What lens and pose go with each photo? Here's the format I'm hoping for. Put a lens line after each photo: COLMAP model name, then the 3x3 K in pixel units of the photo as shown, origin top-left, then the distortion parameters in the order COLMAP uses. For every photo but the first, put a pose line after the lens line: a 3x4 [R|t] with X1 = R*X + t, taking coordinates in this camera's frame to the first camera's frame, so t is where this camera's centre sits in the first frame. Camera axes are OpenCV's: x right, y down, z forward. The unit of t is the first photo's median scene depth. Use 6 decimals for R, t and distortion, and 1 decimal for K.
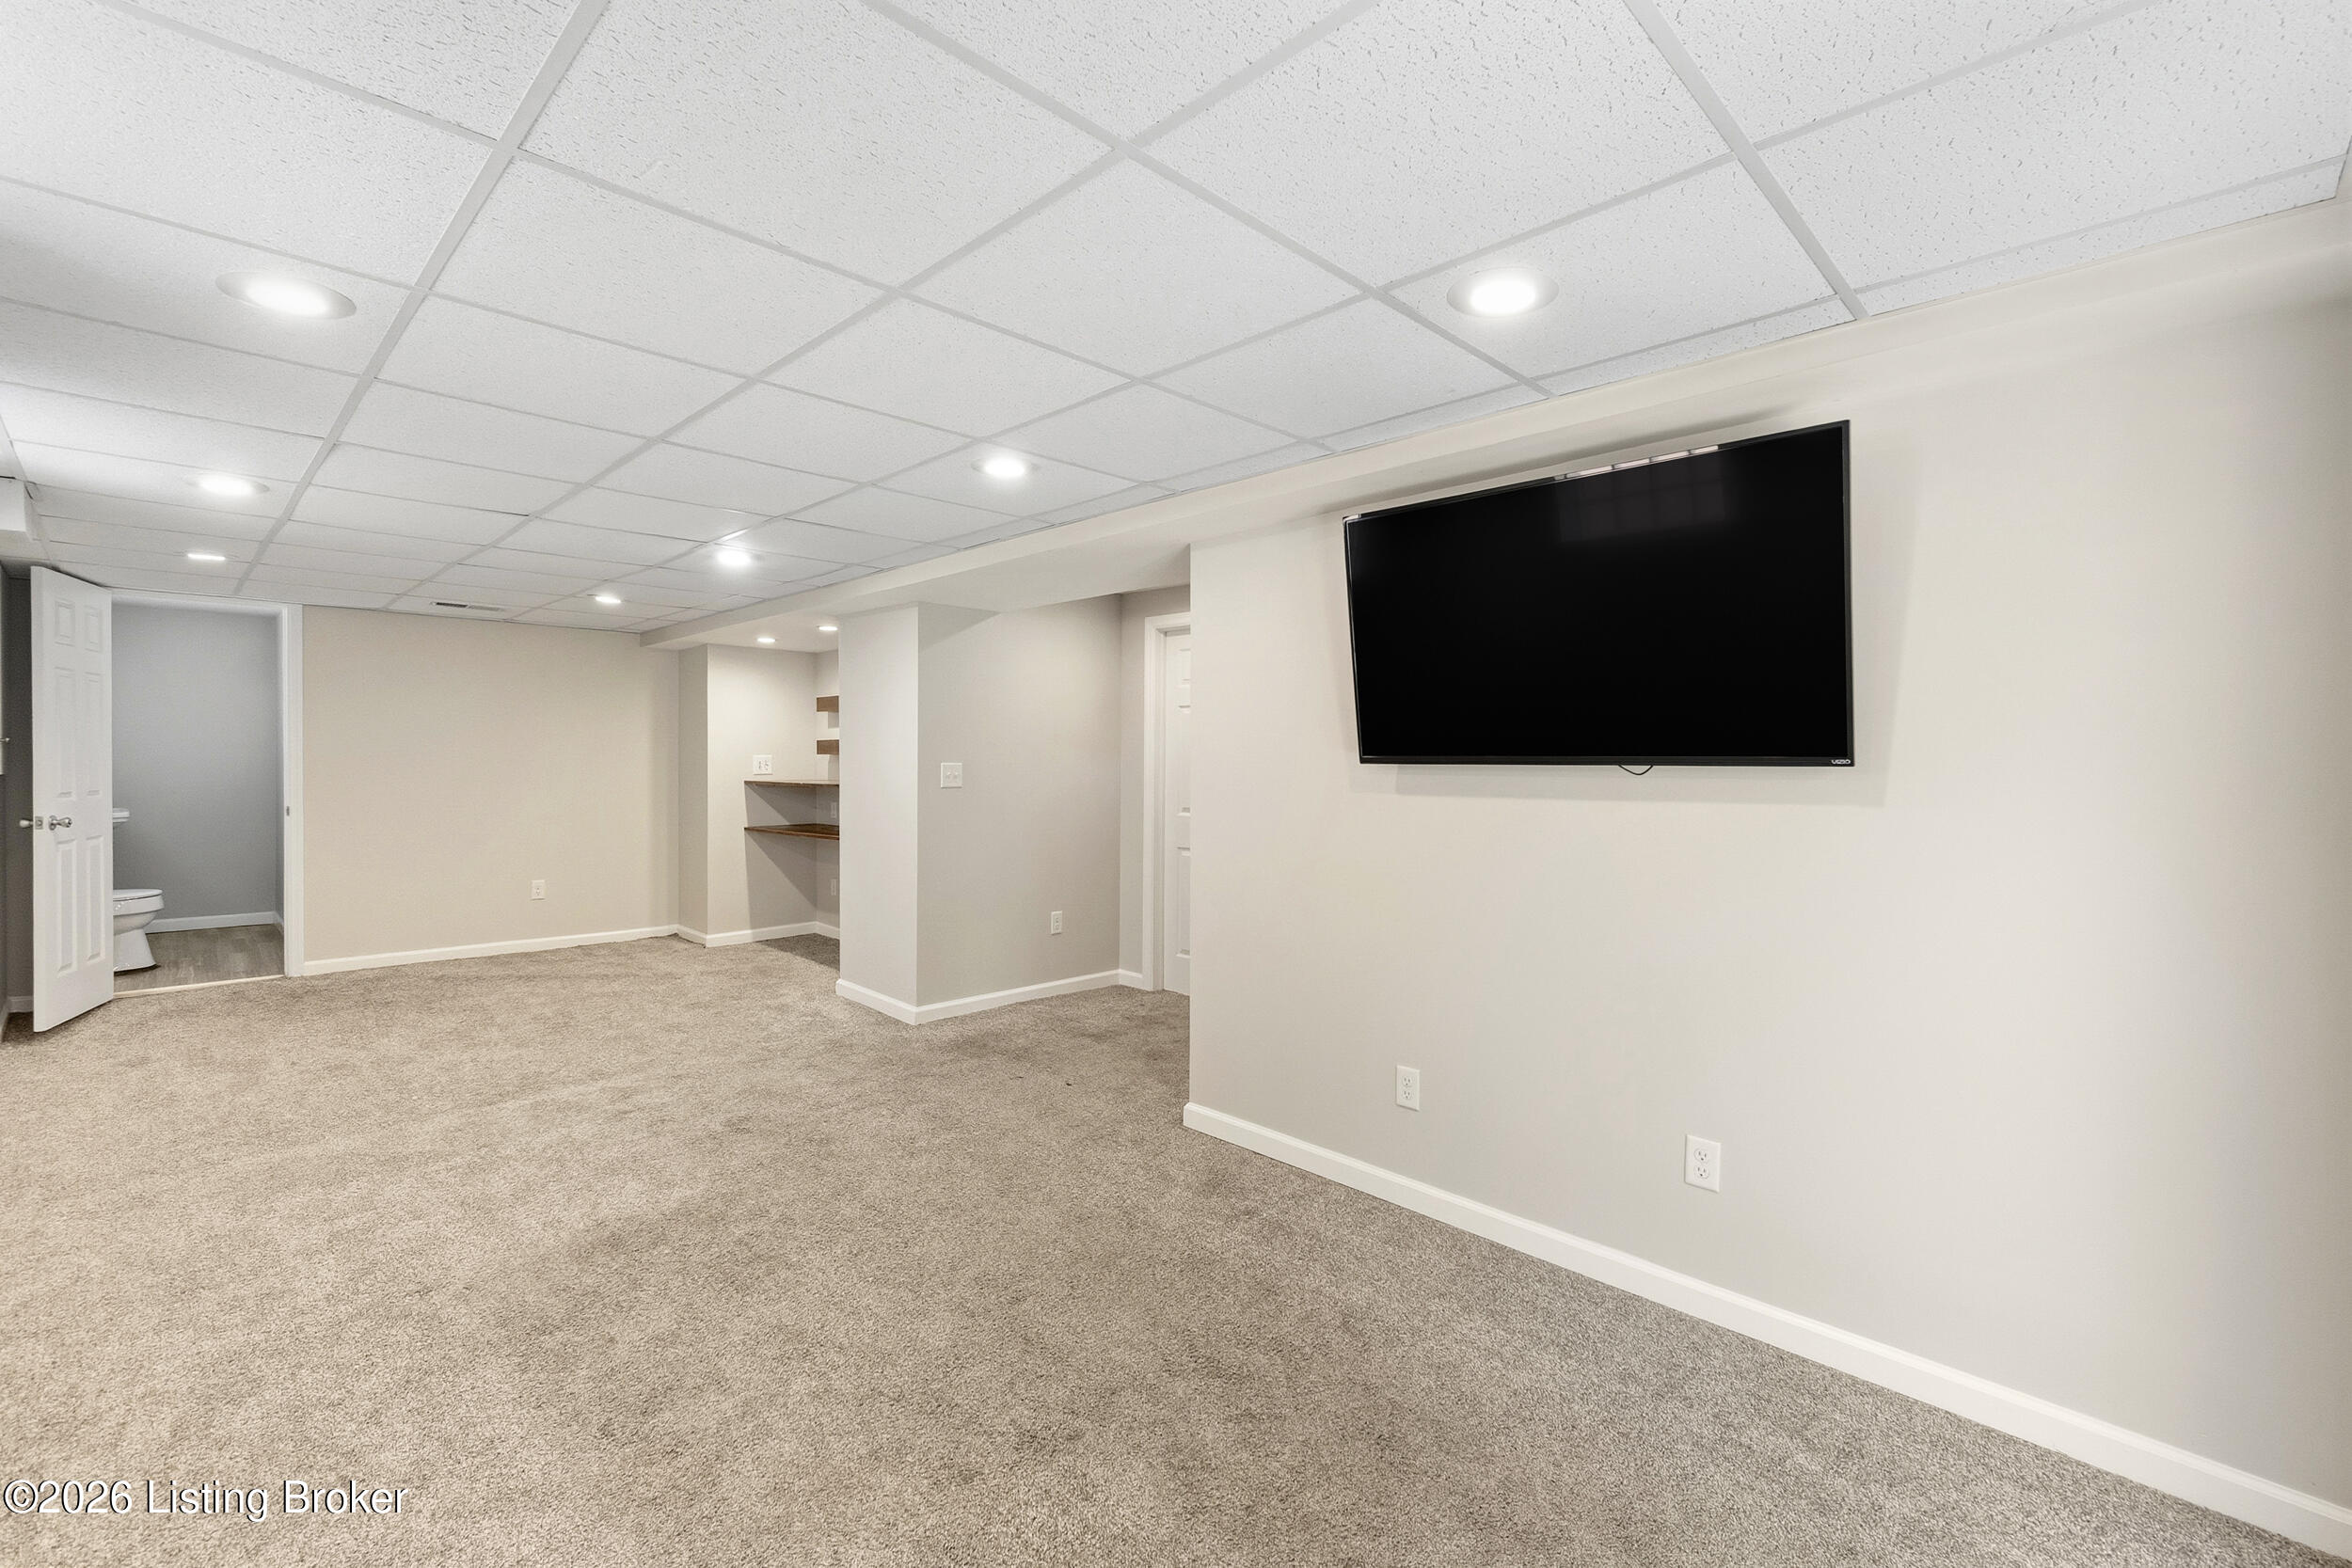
lens RADIAL K [[1011.5, 0, 1172.7], [0, 1011.5, 791.0], [0, 0, 1]] dist [-0.003474, 0.000161]
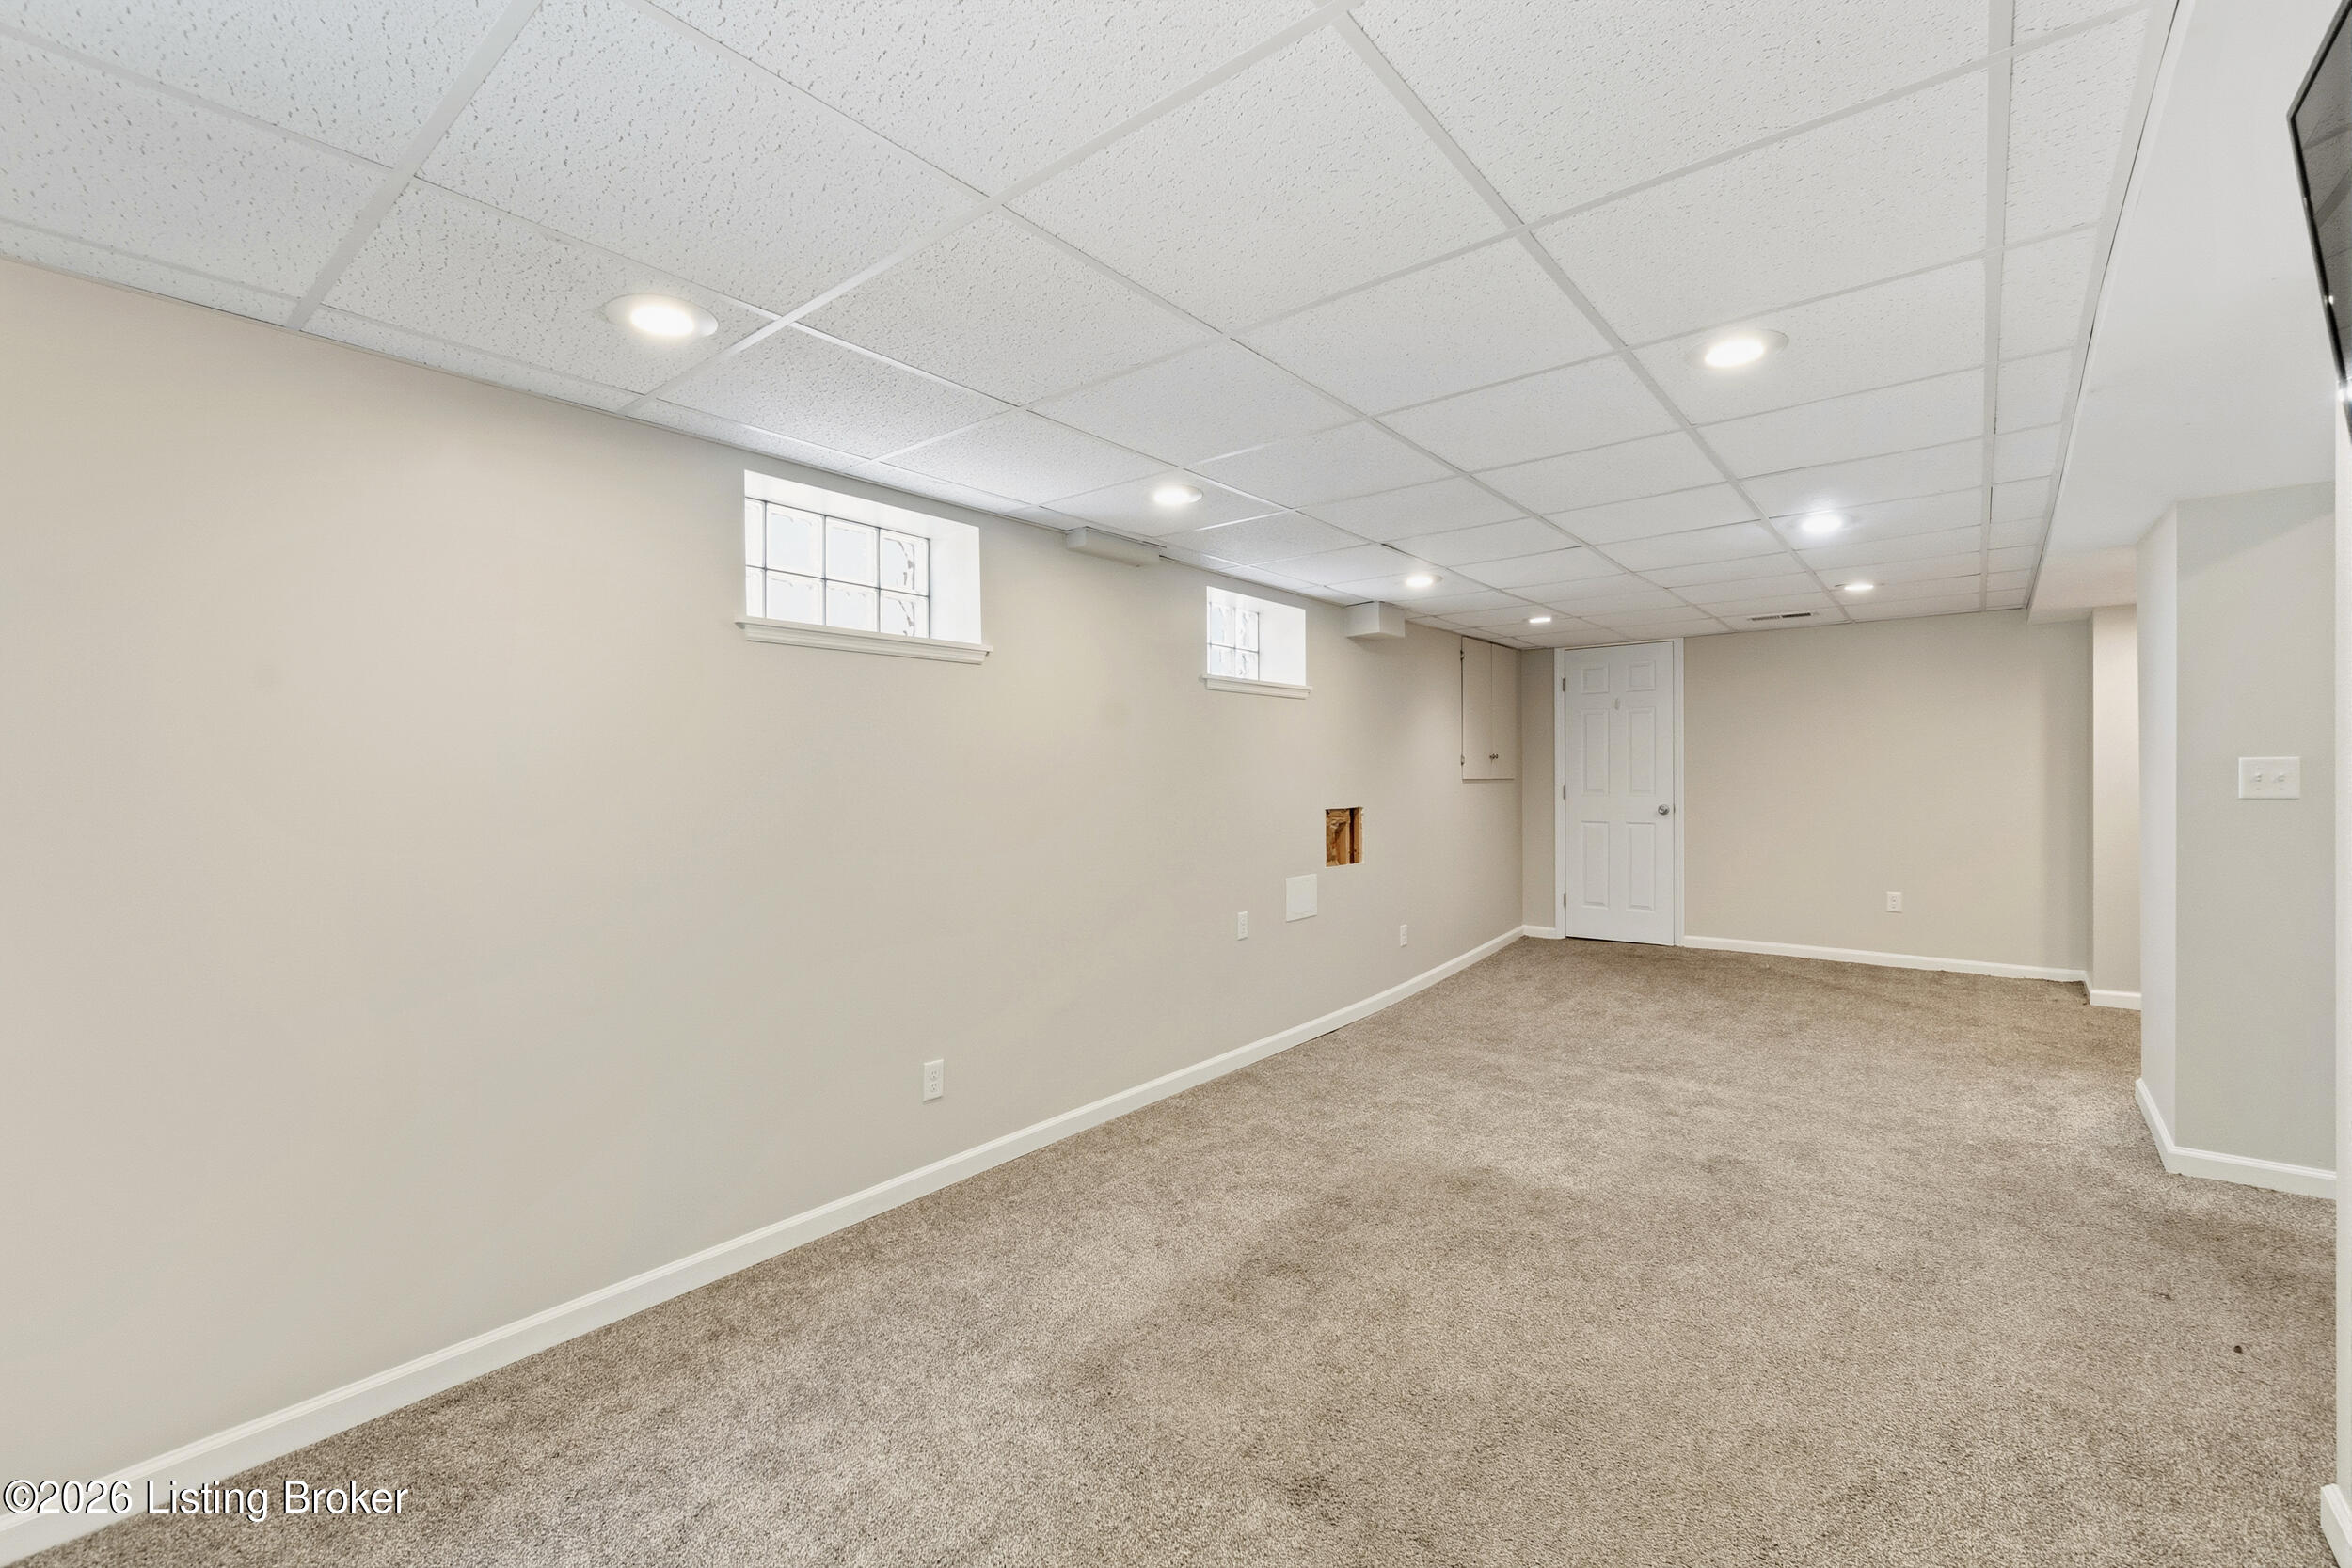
lens RADIAL K [[1011.5, 0, 1172.7], [0, 1011.5, 791.0], [0, 0, 1]] dist [-0.003474, 0.000161]
pose [[0.092608, 0.009940, -0.995653, 0.425363], [-0.018939, 0.999787, 0.008220, -0.000440], [0.995522, 0.018096, 0.092777, 0.430671]]
